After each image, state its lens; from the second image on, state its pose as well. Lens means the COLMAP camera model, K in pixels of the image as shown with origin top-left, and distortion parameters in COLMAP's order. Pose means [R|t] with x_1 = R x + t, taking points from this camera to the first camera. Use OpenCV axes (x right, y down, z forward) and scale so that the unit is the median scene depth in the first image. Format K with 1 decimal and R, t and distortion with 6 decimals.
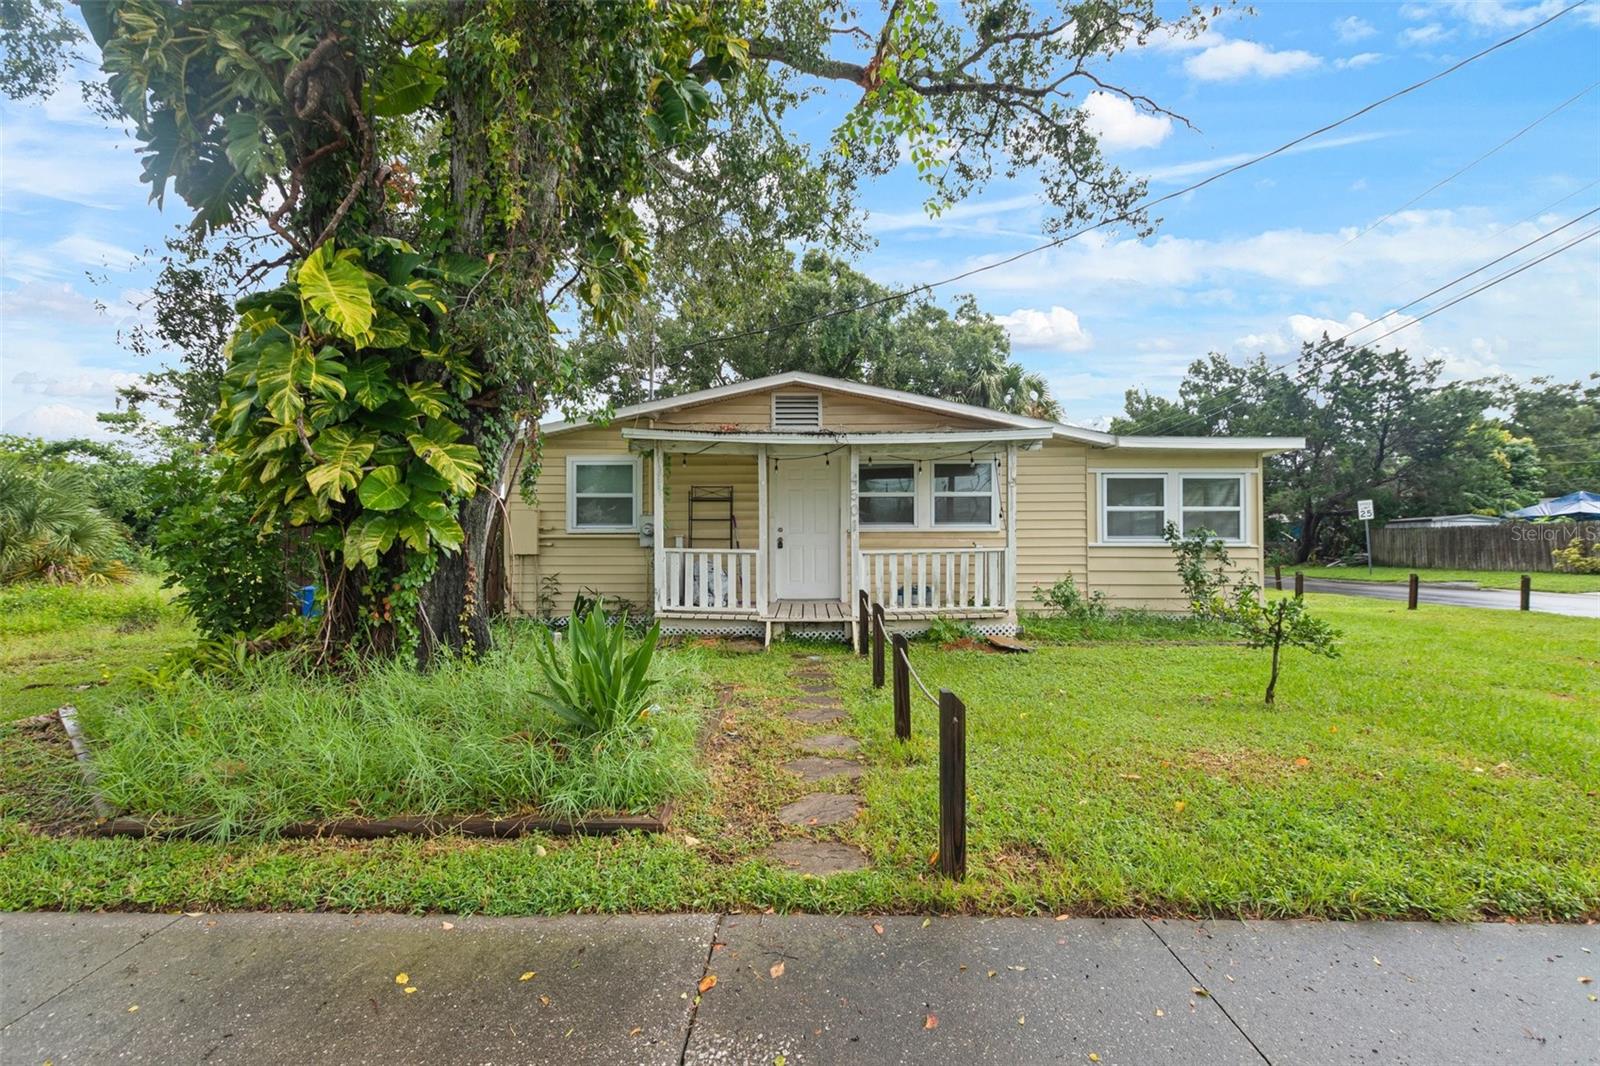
lens RADIAL K [[690.1, 0, 796.5], [0, 690.1, 537.3], [0, 0, 1]] dist [-0.000779, -0.000266]
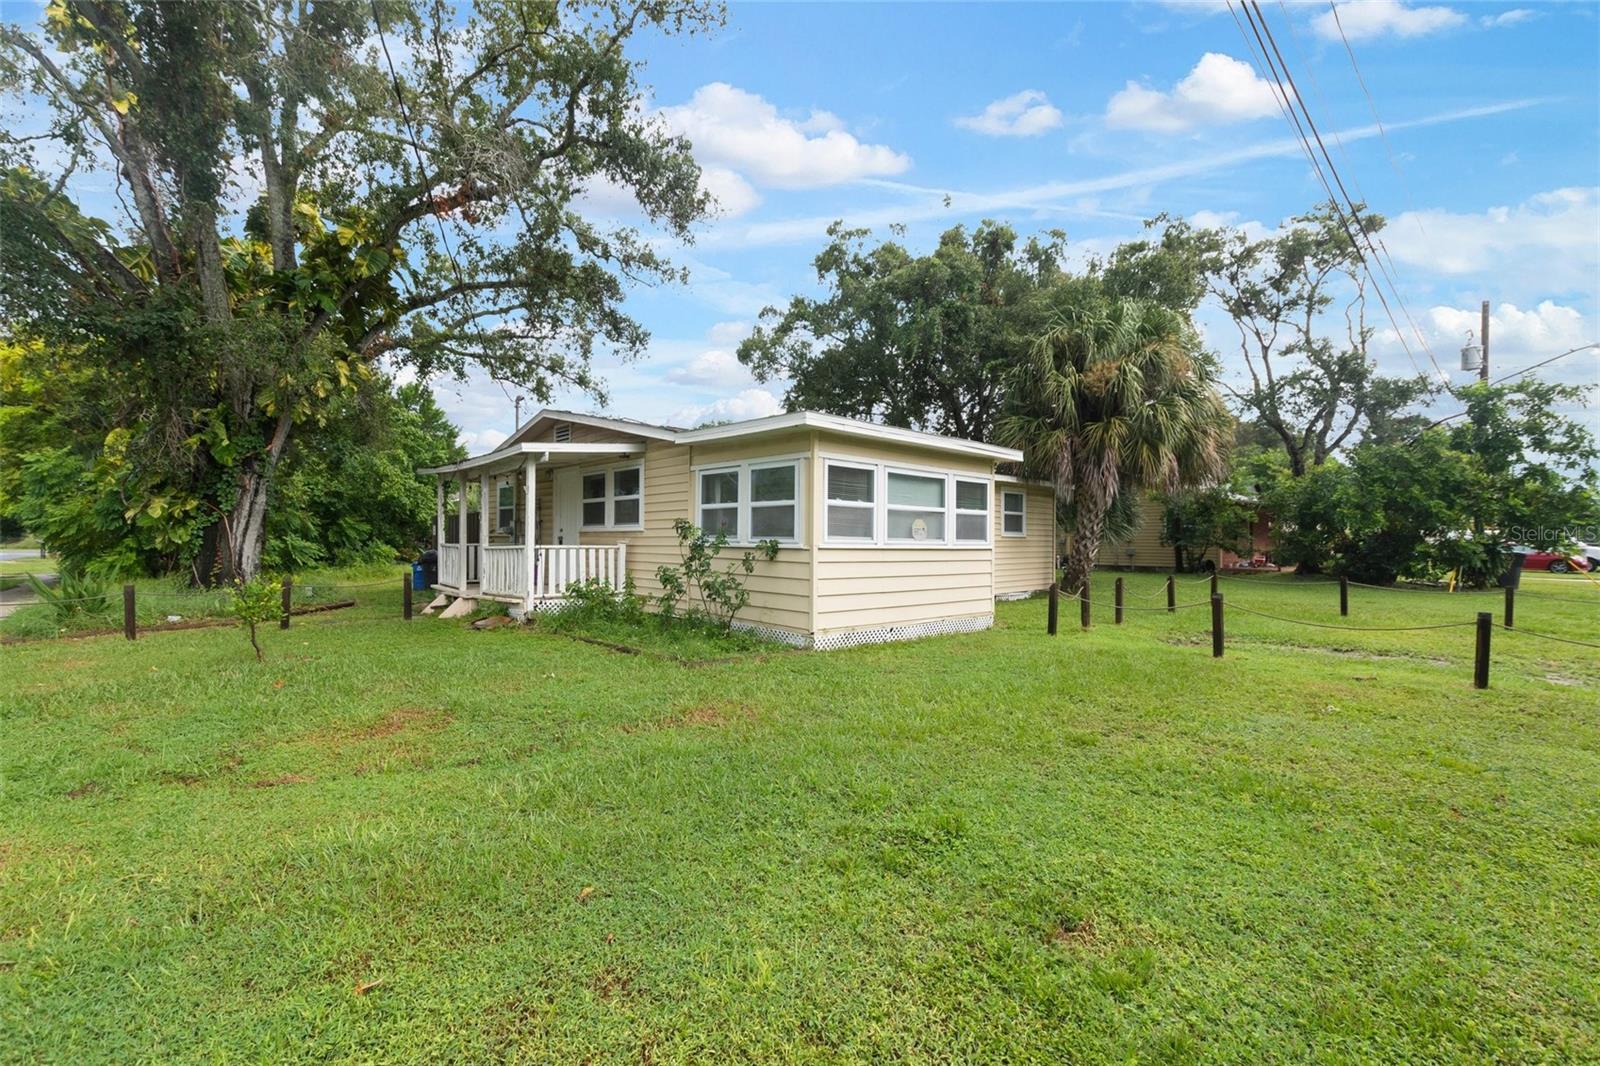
lens RADIAL K [[690.1, 0, 802.9], [0, 690.1, 538.5], [0, 0, 1]] dist [-0.000779, -0.000266]
pose [[0.688053, 0.005361, -0.725641, 1.249007], [0.004747, 0.999918, 0.011889, -0.007652], [0.725645, -0.011625, 0.687971, 0.434810]]
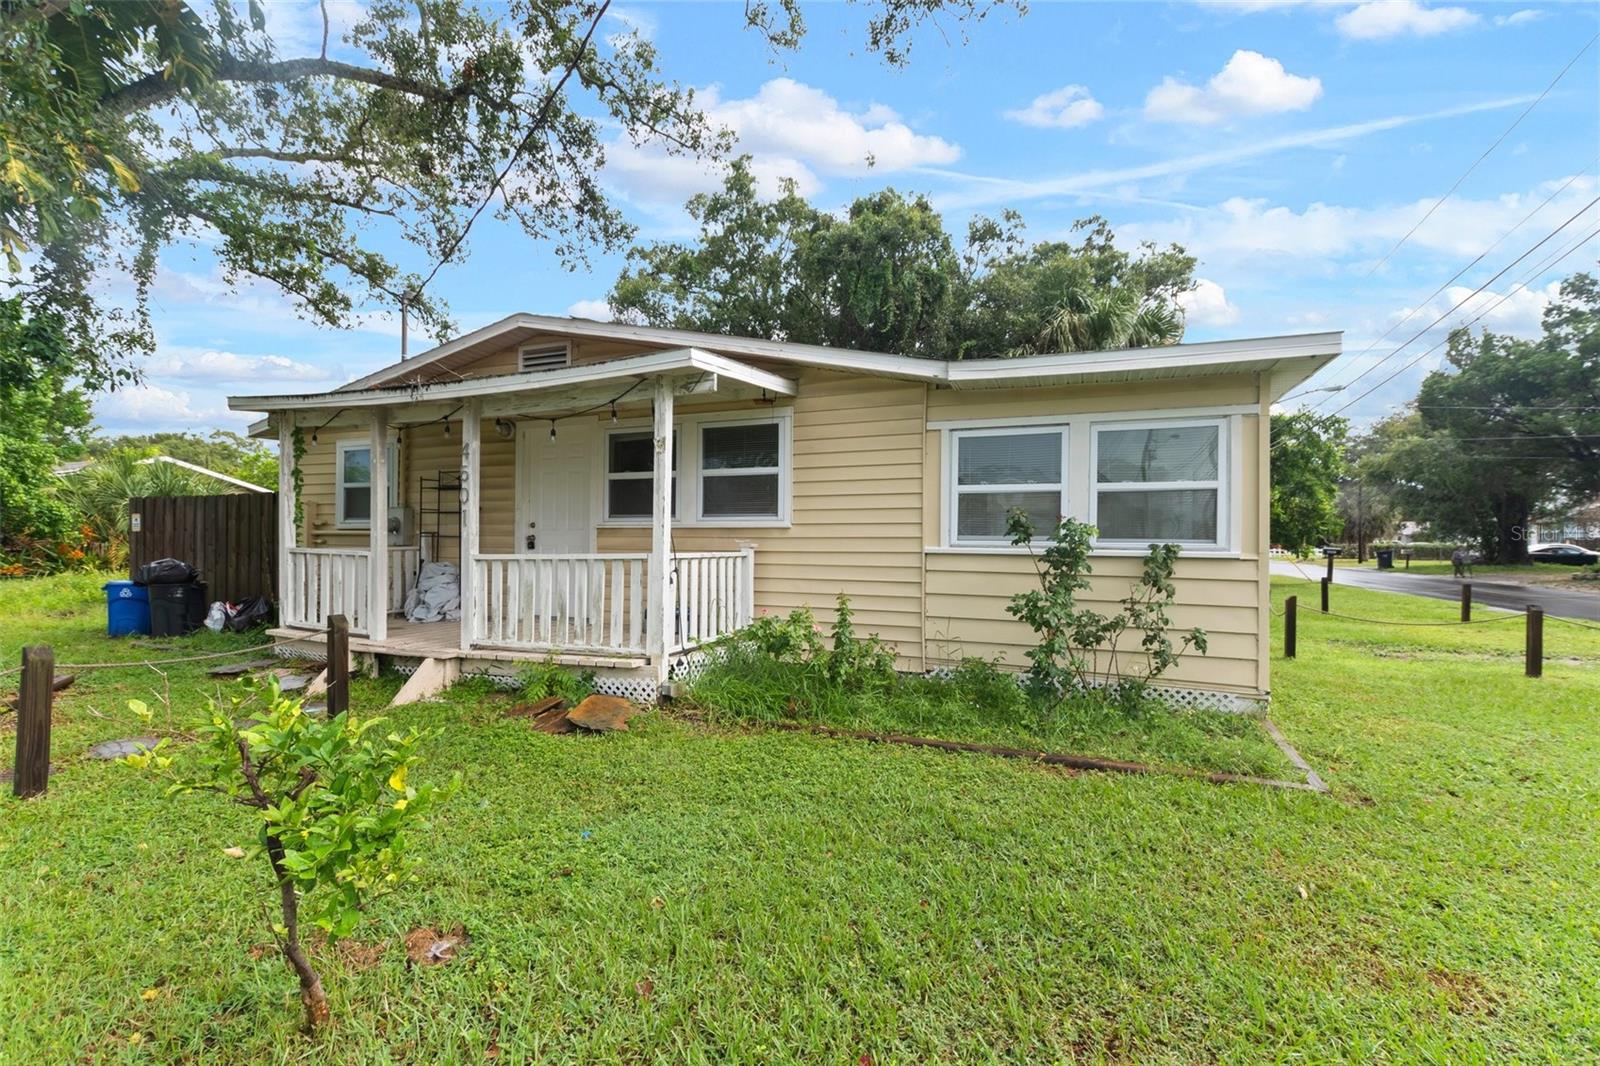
lens RADIAL K [[690.1, 0, 801.8], [0, 690.1, 536.5], [0, 0, 1]] dist [-0.000779, -0.000266]
pose [[0.930407, 0.006160, -0.366477, 0.541702], [-0.003877, 0.999968, 0.006966, -0.004289], [0.366508, -0.005061, 0.930401, 0.397012]]
